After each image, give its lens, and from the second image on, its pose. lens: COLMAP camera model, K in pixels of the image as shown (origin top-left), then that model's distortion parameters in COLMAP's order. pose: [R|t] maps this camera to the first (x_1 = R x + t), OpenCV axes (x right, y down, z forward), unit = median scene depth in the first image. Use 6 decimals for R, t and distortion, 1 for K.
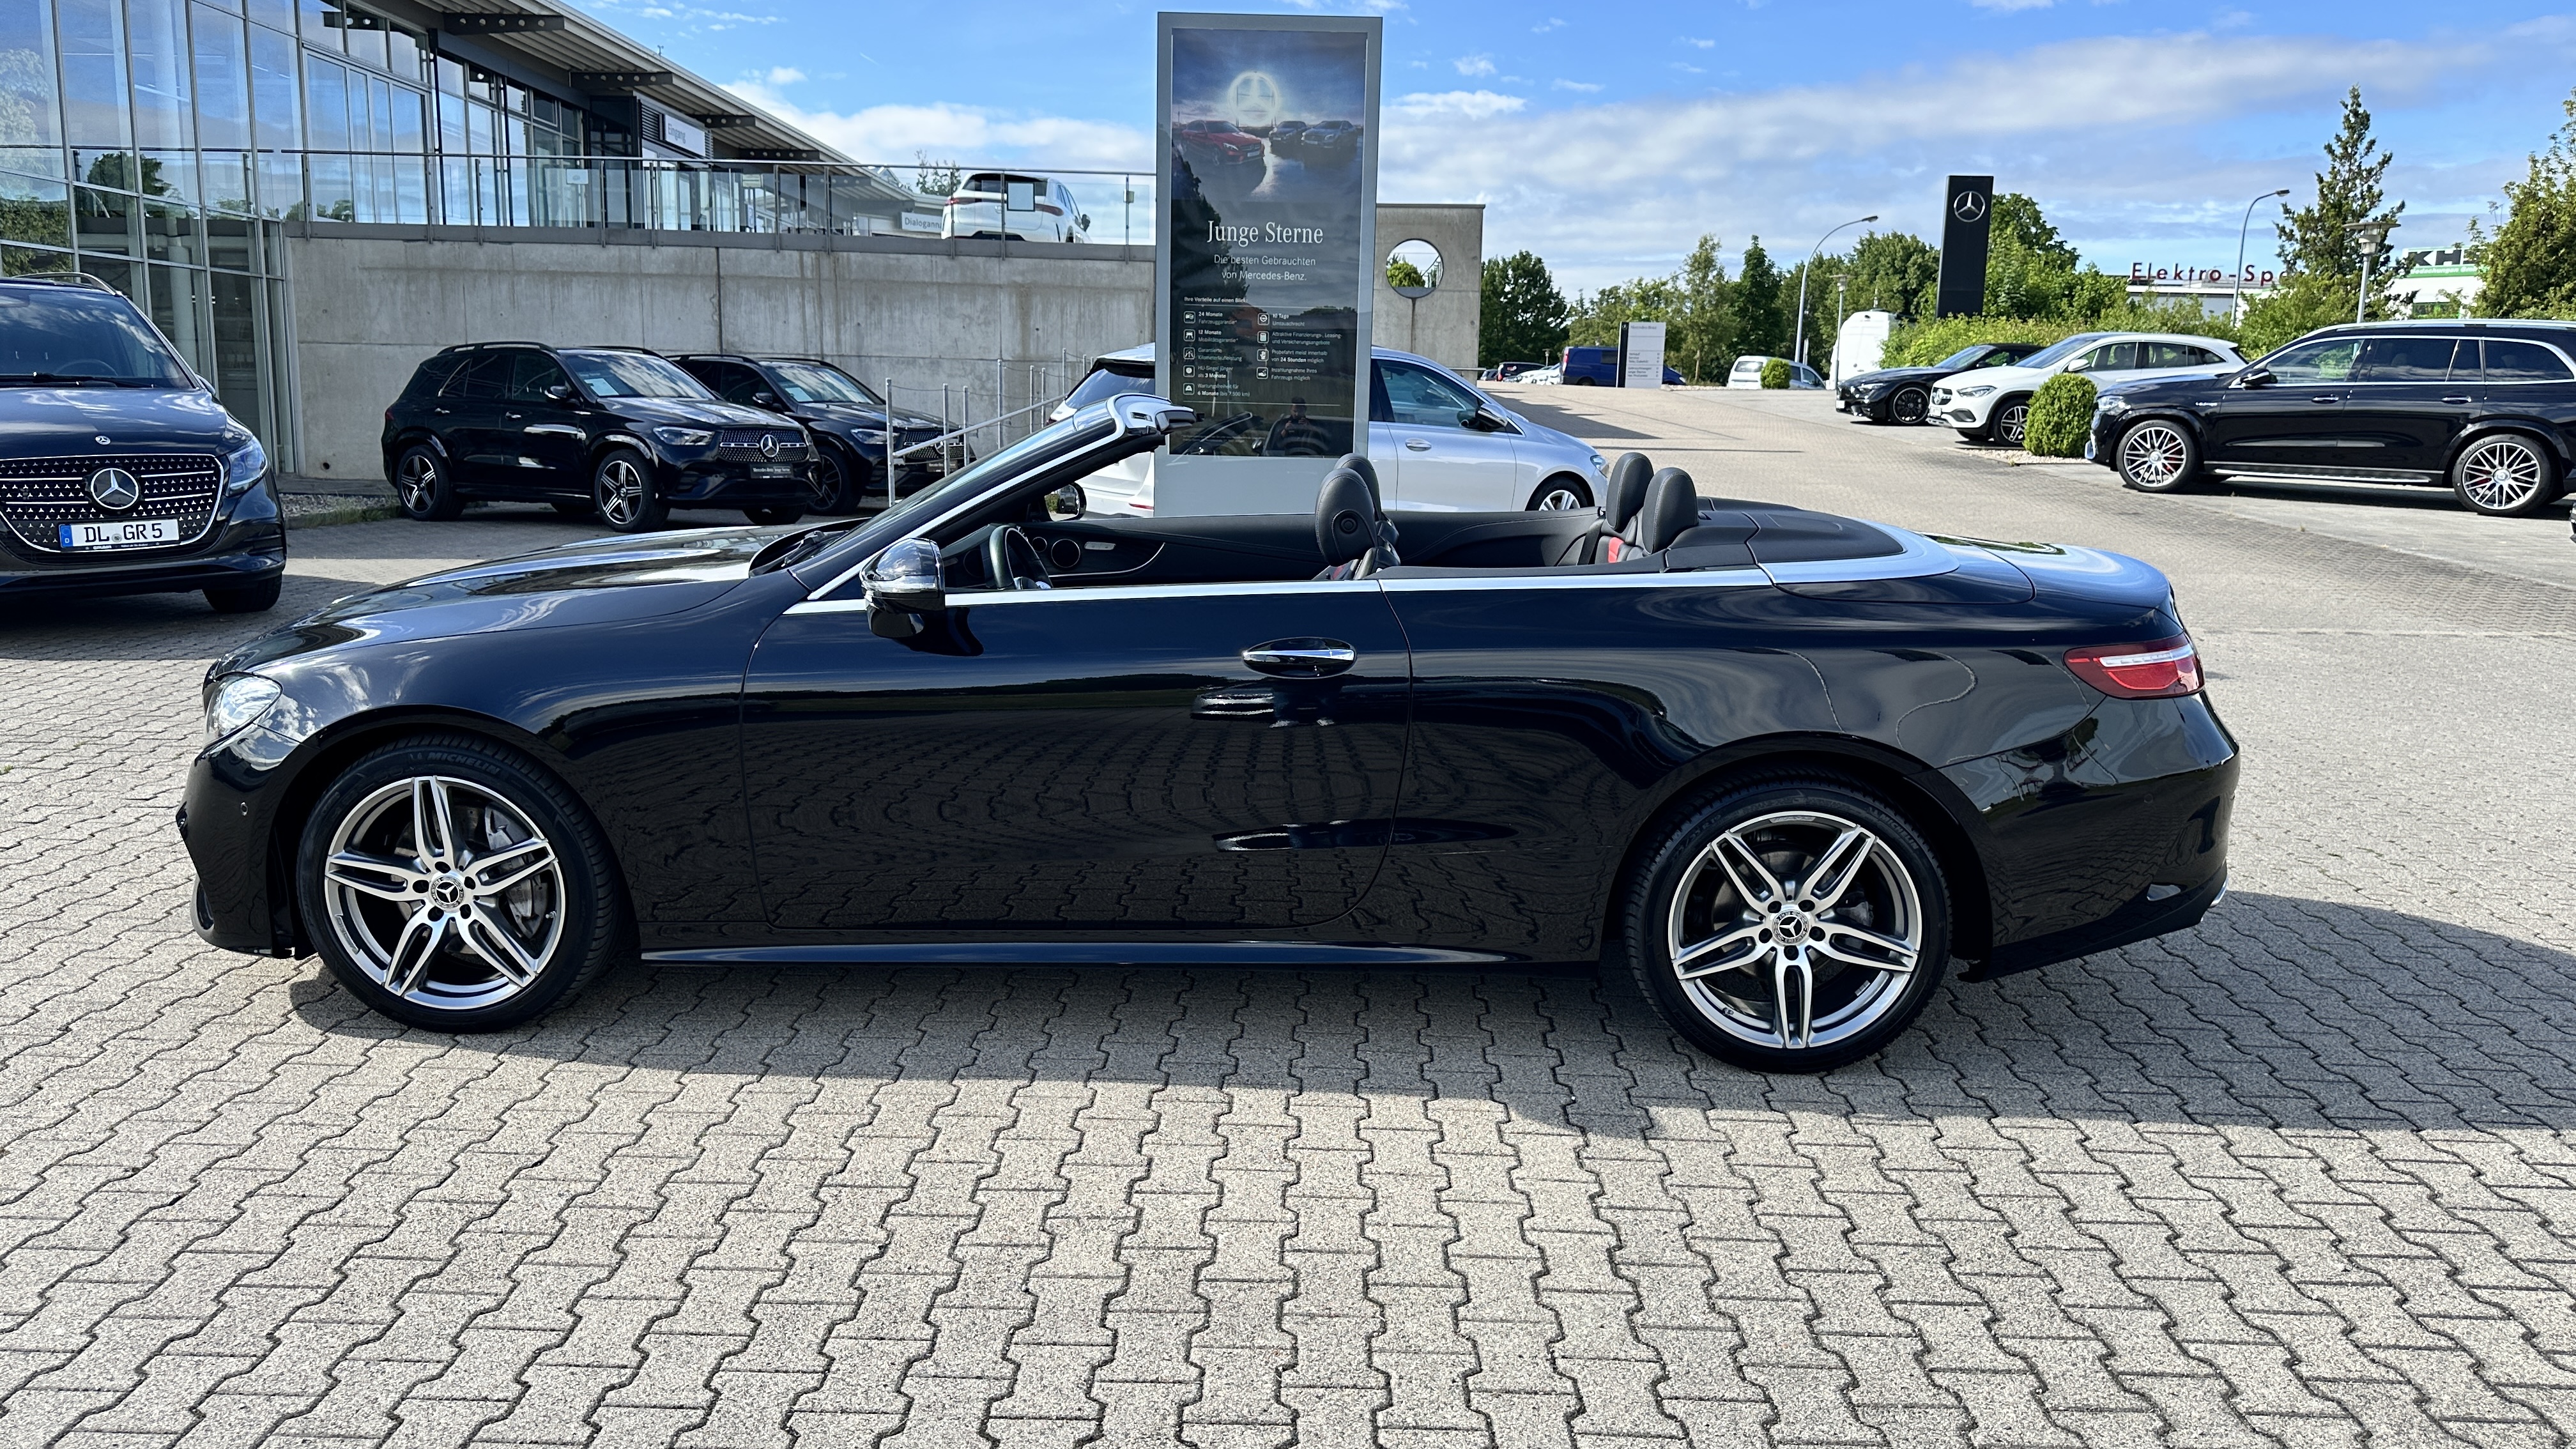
lens RADIAL K [[1788.6, 0, 1278.4], [0, 1788.6, 764.6], [0, 0, 1]] dist [0.053114, -0.073350]
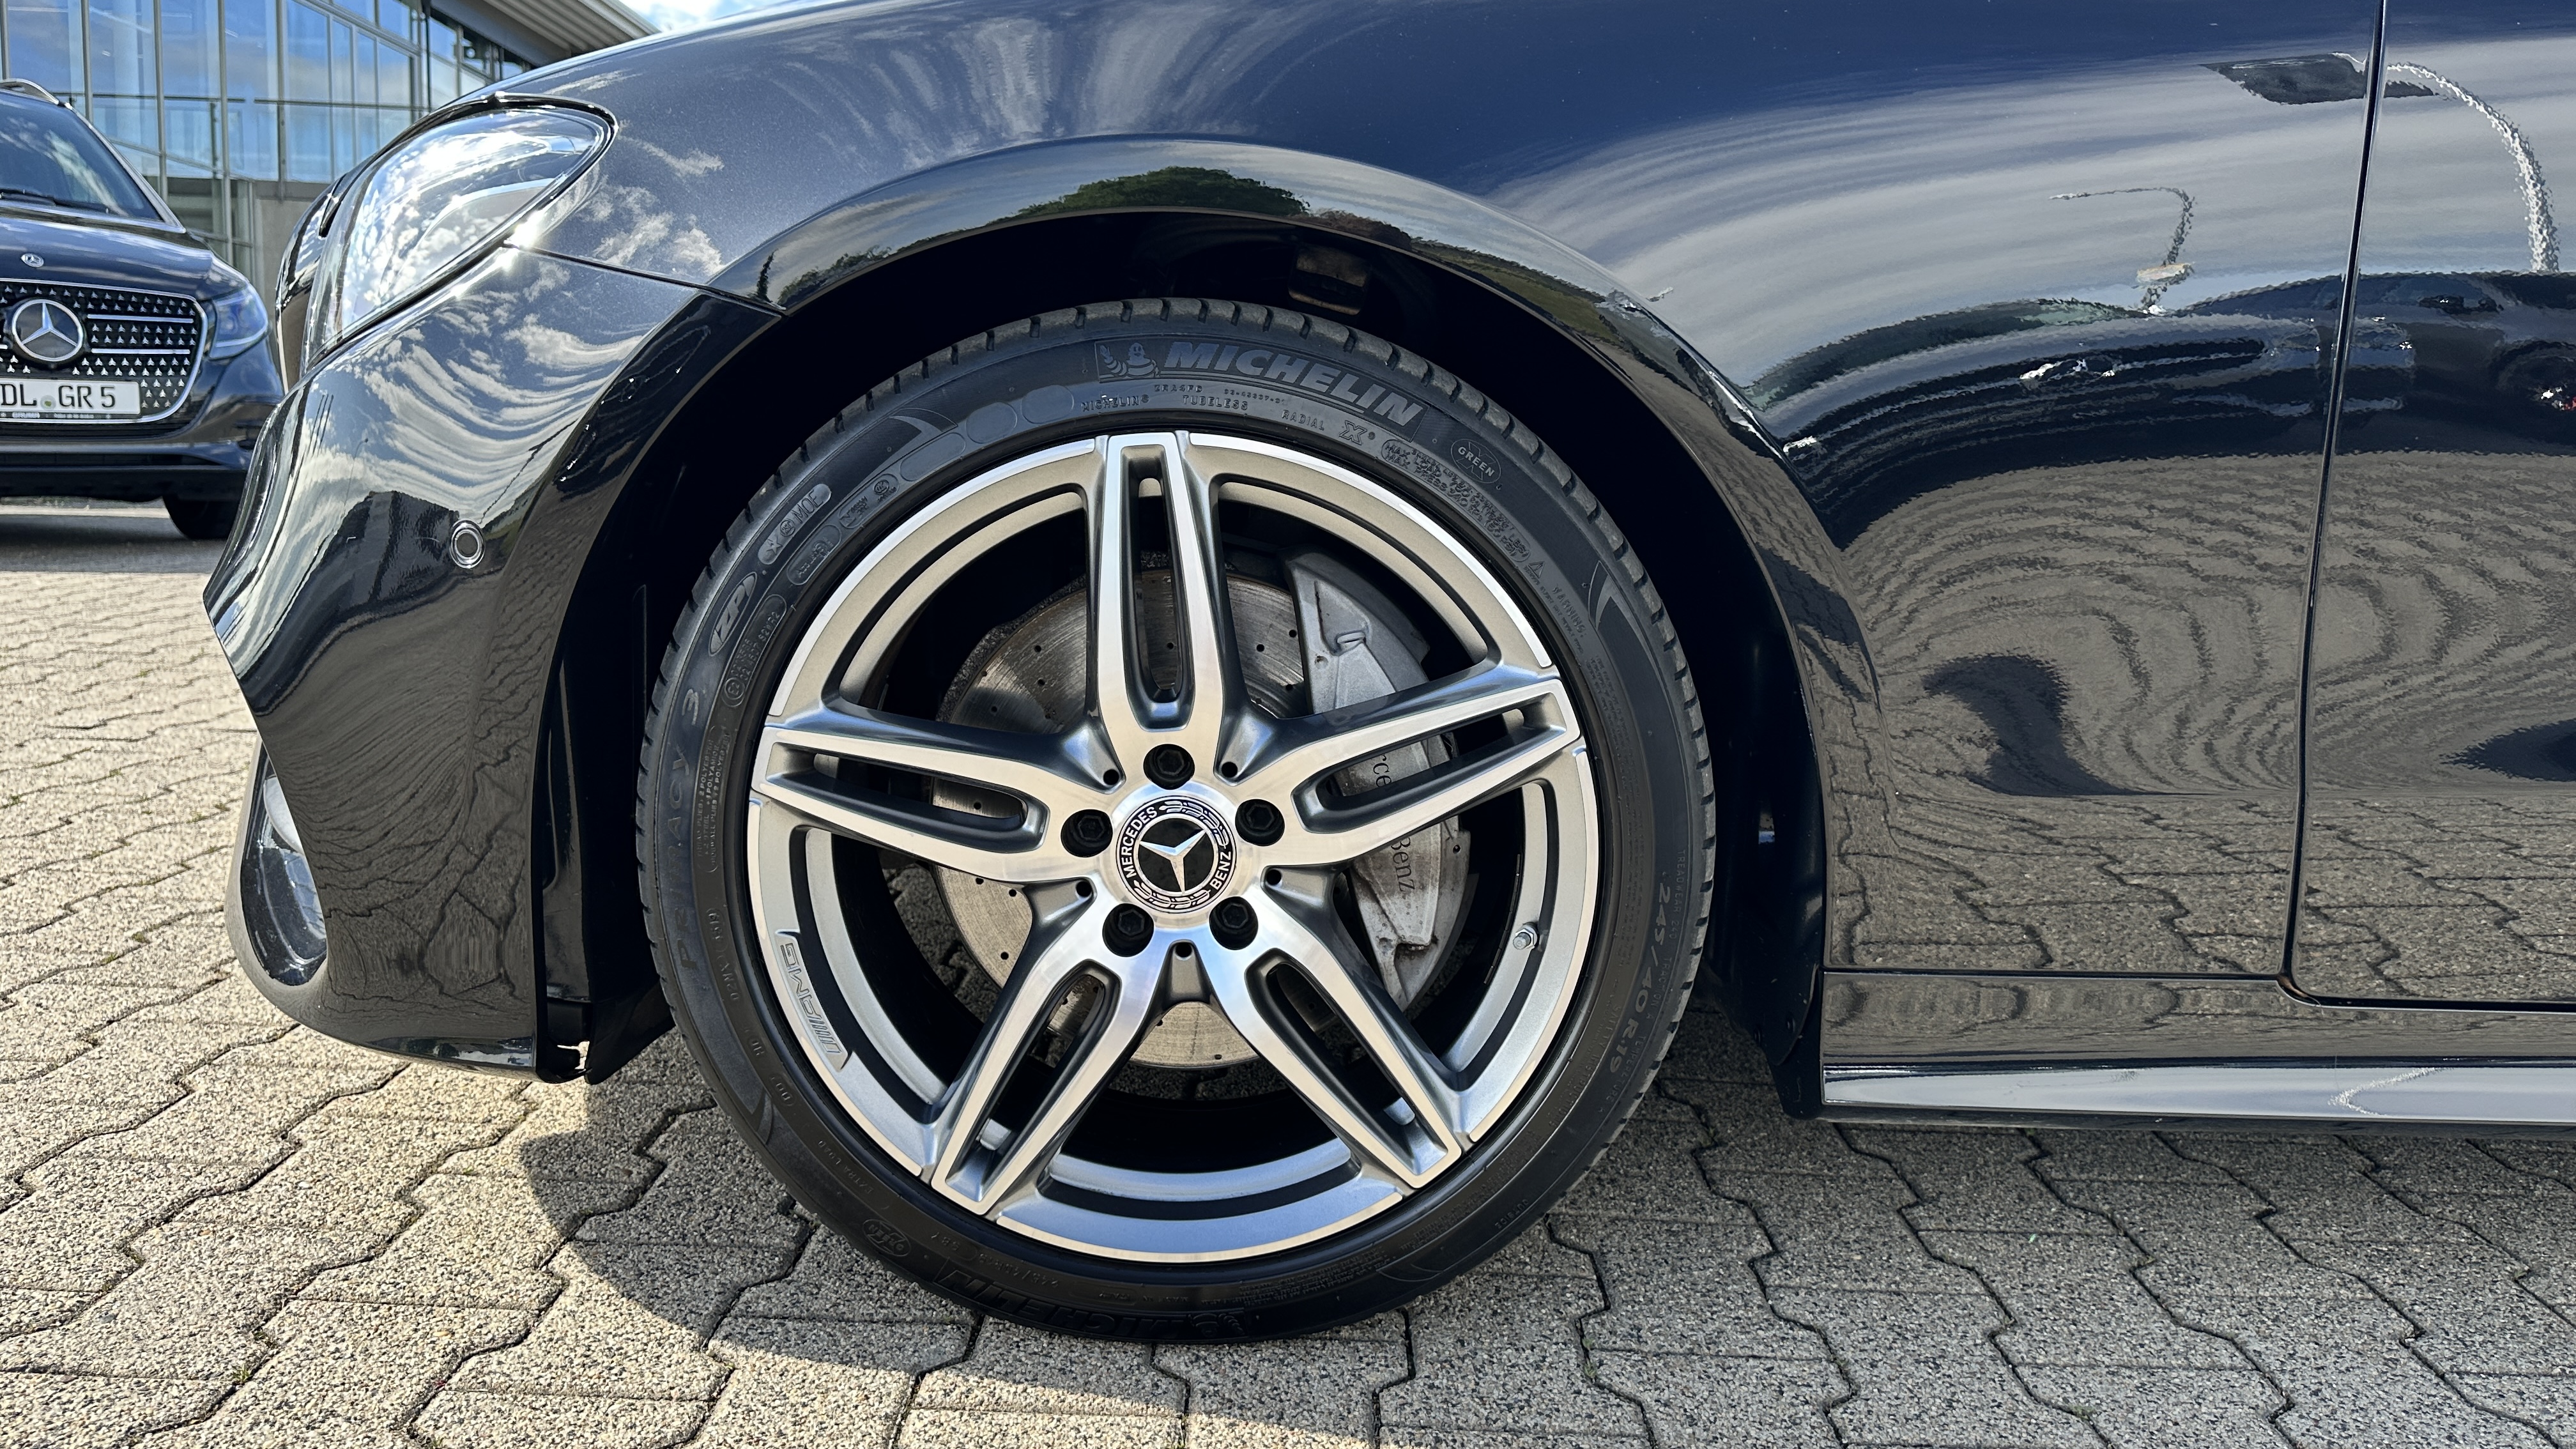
lens RADIAL K [[1818.7, 0, 1288.0], [0, 1818.7, 724.5], [0, 0, 1]] dist [-0.004230, 0.001925]
pose [[0.999514, 0.007568, 0.030234, -0.195373], [-0.006014, 0.998672, -0.051162, 0.028096], [-0.030581, 0.050955, 0.998233, 0.307656]]
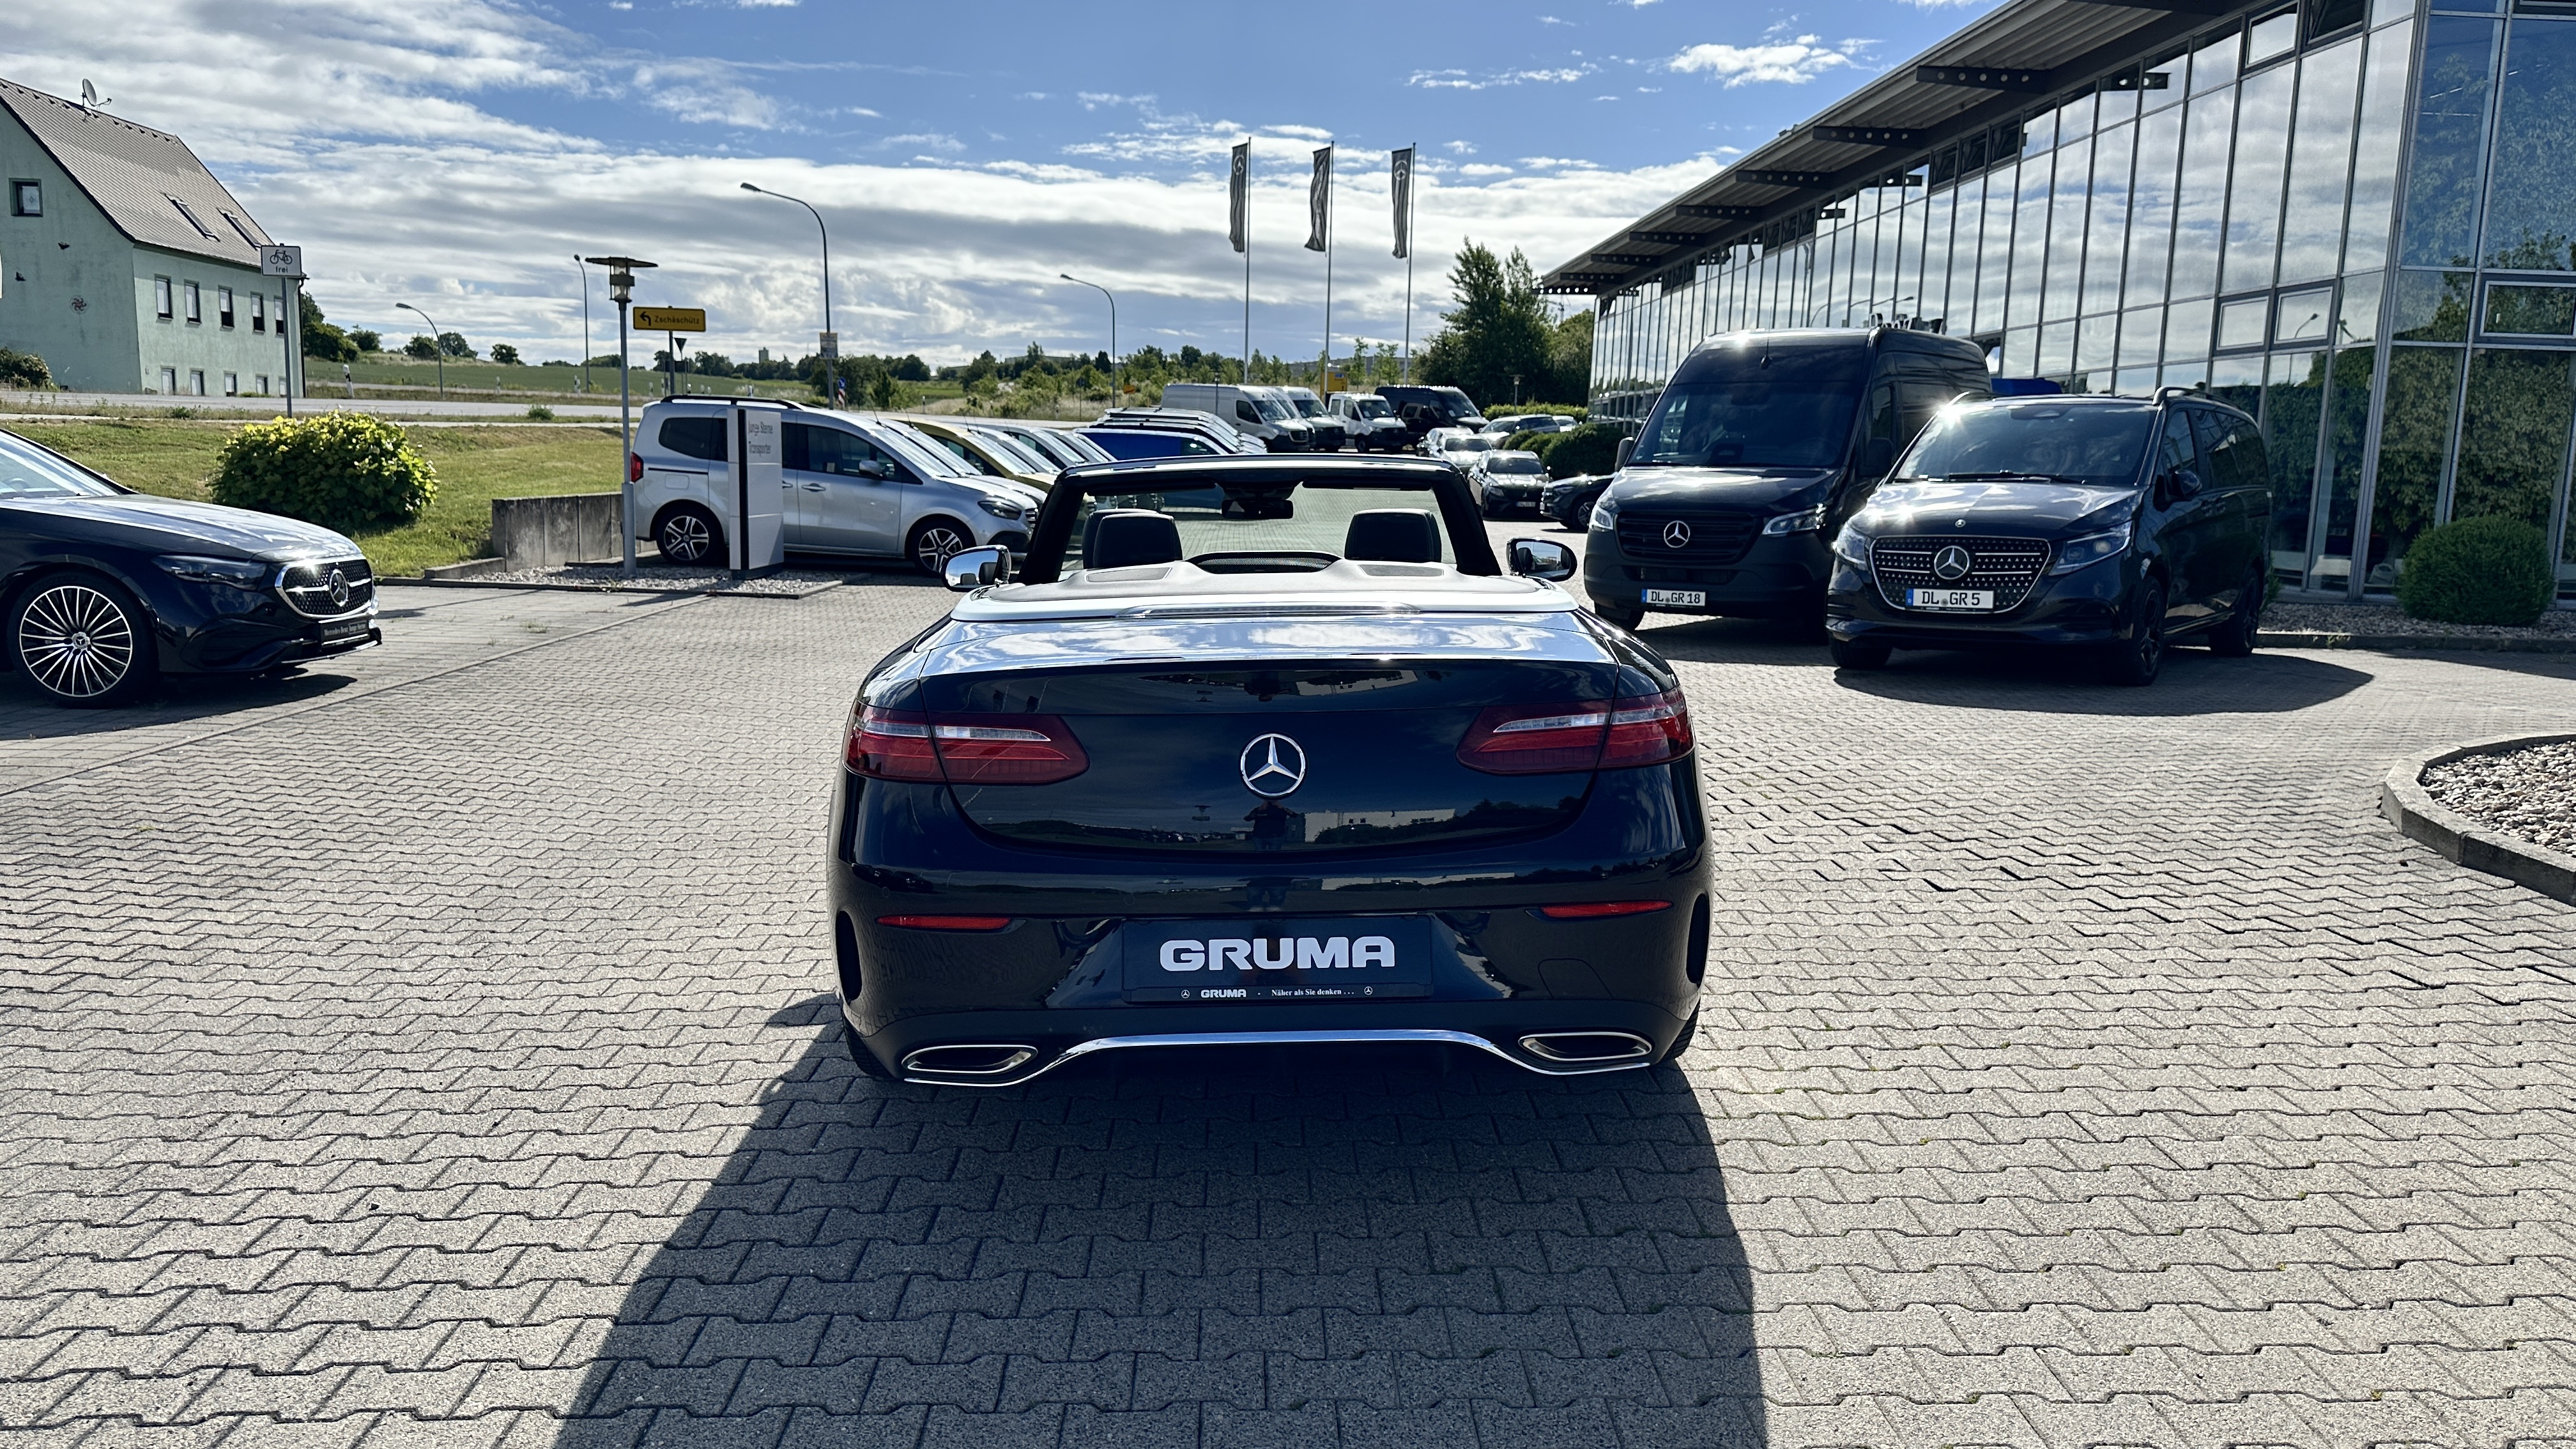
lens RADIAL K [[1818.7, 0, 1288.0], [0, 1818.7, 724.5], [0, 0, 1]] dist [-0.004230, 0.001925]
pose [[0.054109, 0.119698, -0.991335, 0.577145], [-0.211320, 0.971675, 0.105789, -0.080798], [0.975918, 0.203764, 0.077871, 0.482435]]
